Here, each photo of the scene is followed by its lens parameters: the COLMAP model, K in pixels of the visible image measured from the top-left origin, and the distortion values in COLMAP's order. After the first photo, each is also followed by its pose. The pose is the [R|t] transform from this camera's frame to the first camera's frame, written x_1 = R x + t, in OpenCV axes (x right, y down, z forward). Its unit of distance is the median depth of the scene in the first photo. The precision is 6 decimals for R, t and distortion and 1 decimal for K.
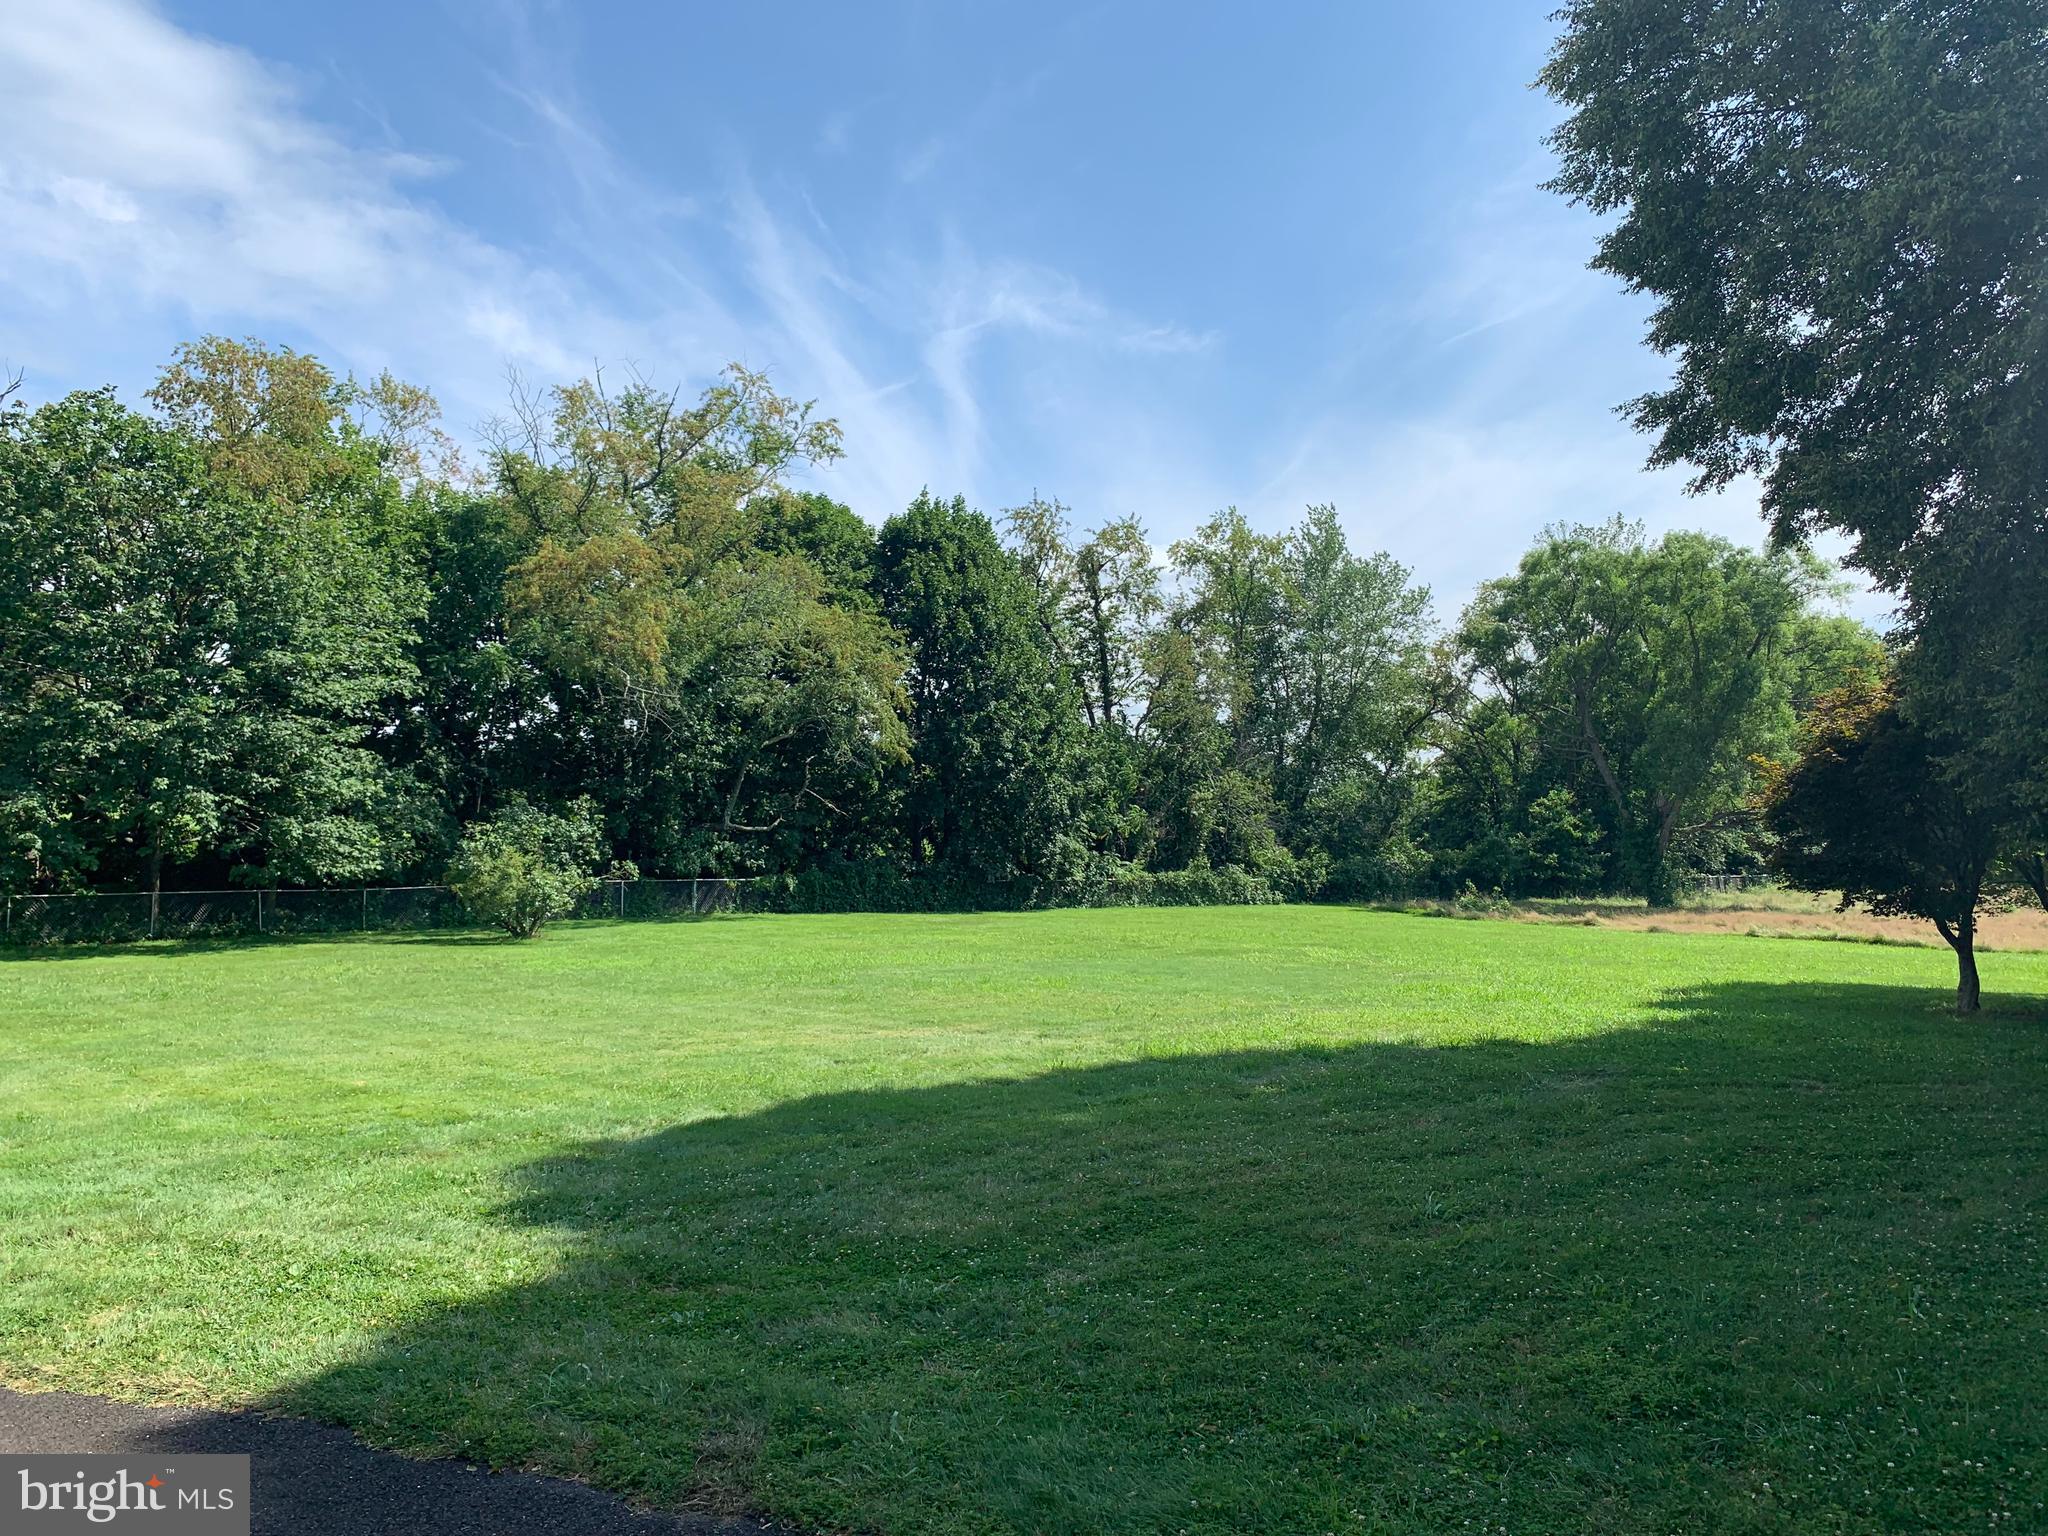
lens RADIAL K [[1578.4, 0, 1029.8], [0, 1578.4, 778.0], [0, 0, 1]] dist [-0.002678, 0.003934]
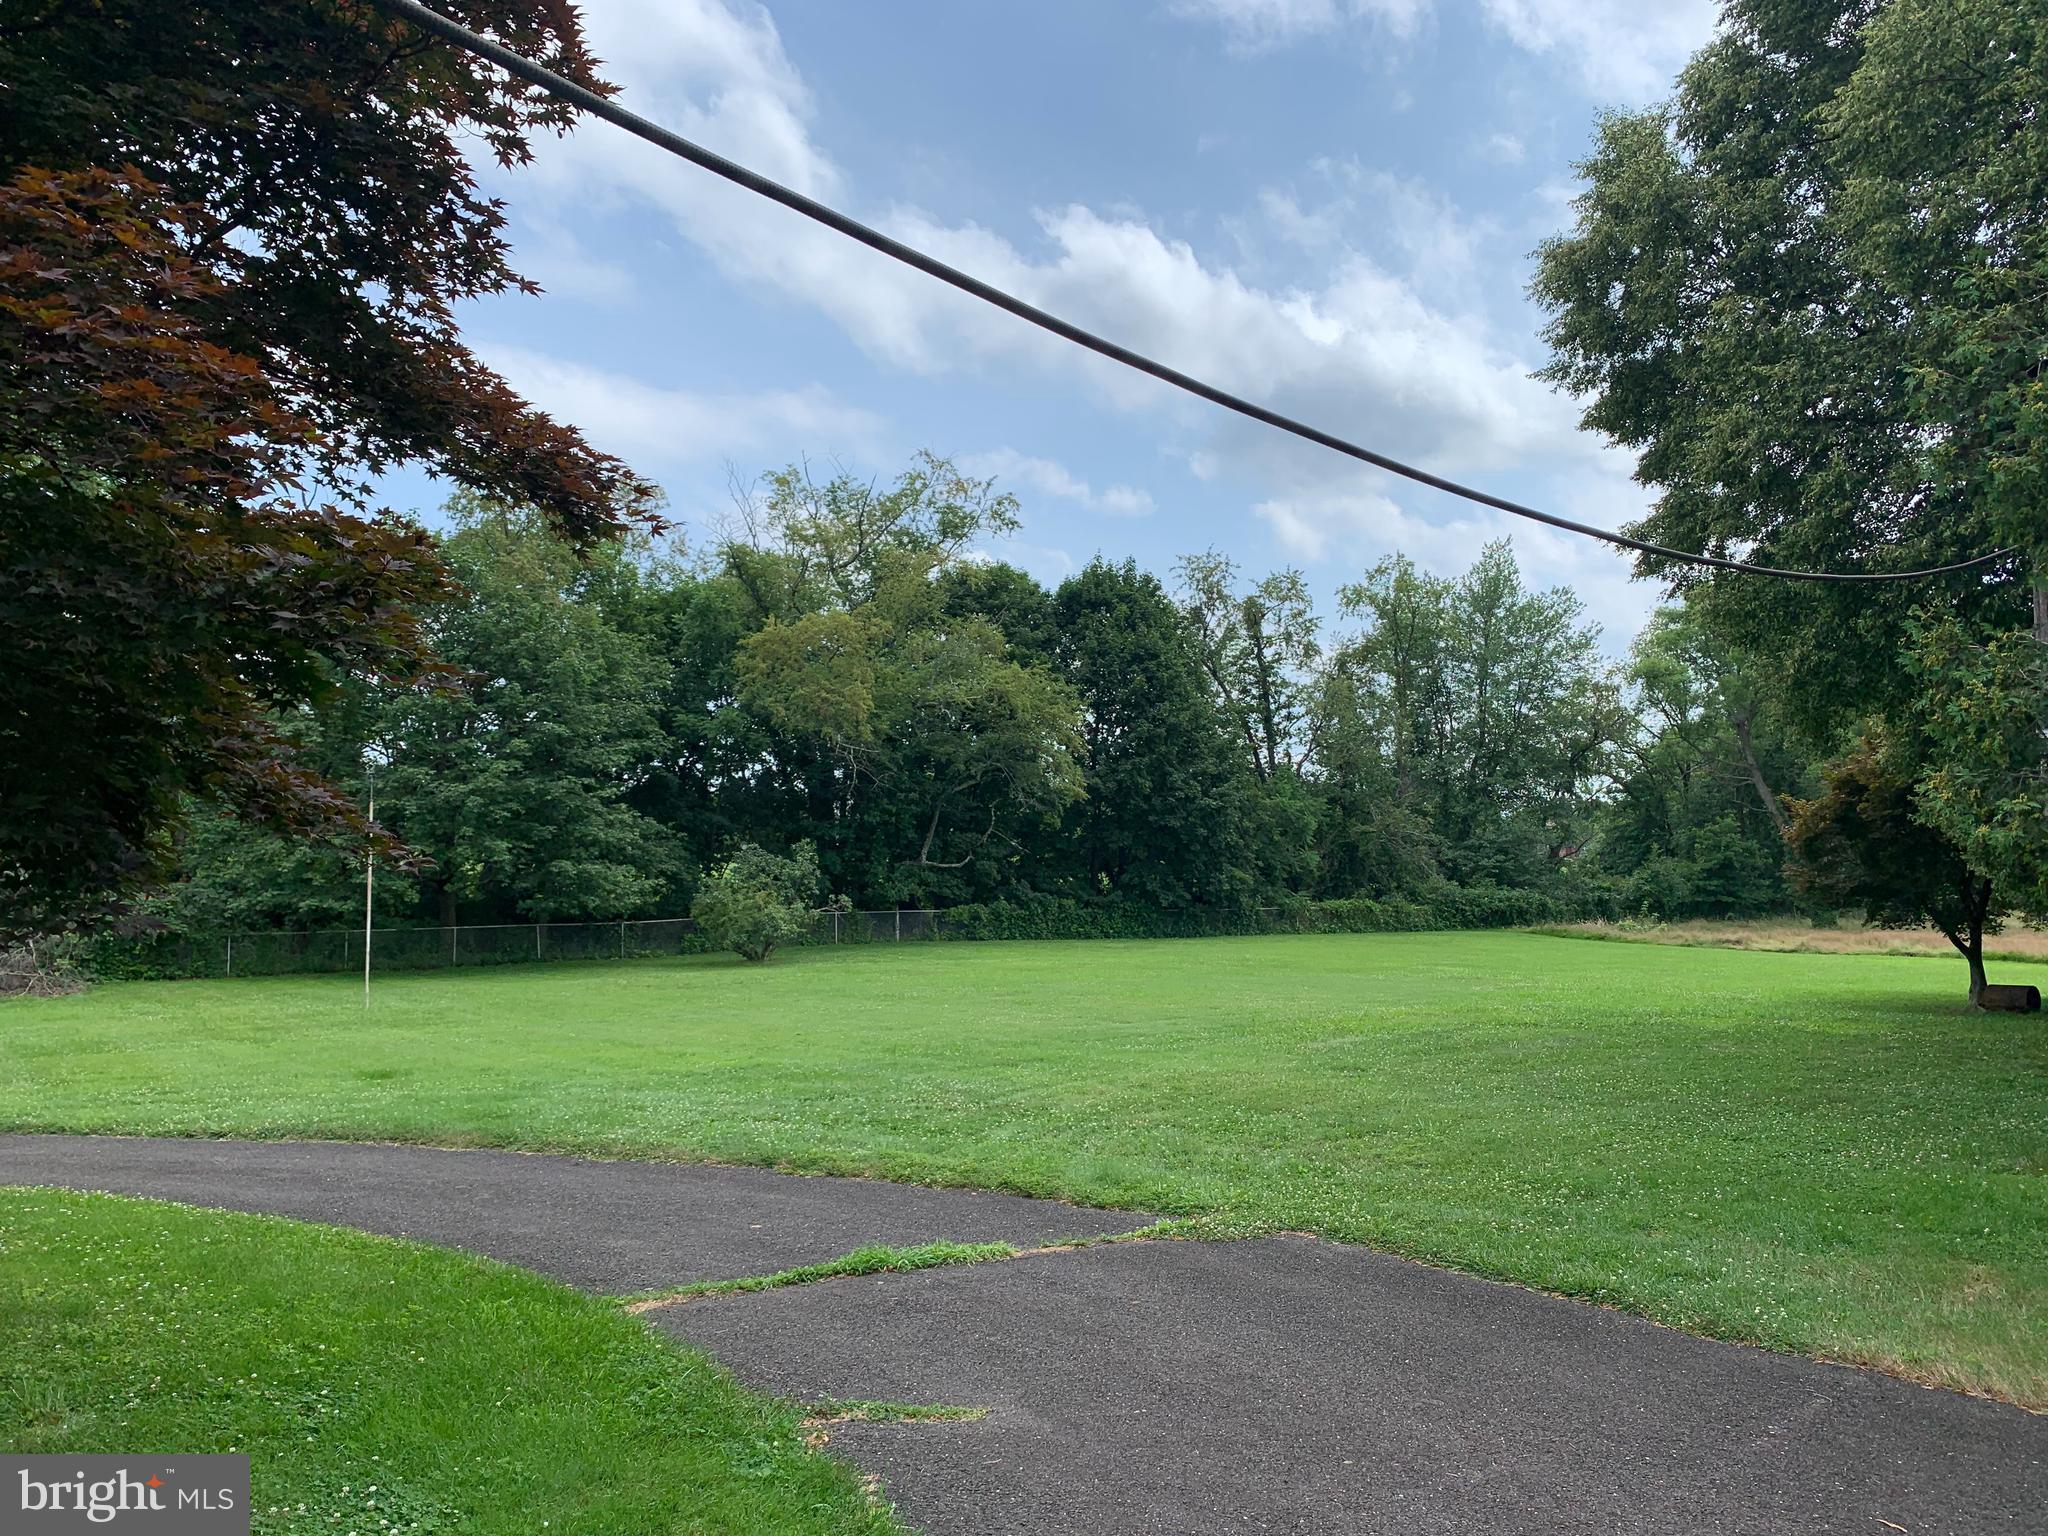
lens RADIAL K [[1578.4, 0, 1029.8], [0, 1578.4, 778.0], [0, 0, 1]] dist [-0.002678, 0.003934]
pose [[0.992812, -0.018570, -0.118232, 0.016075], [0.016145, 0.999640, -0.021433, -0.004627], [0.118587, 0.019370, 0.992755, -0.102219]]
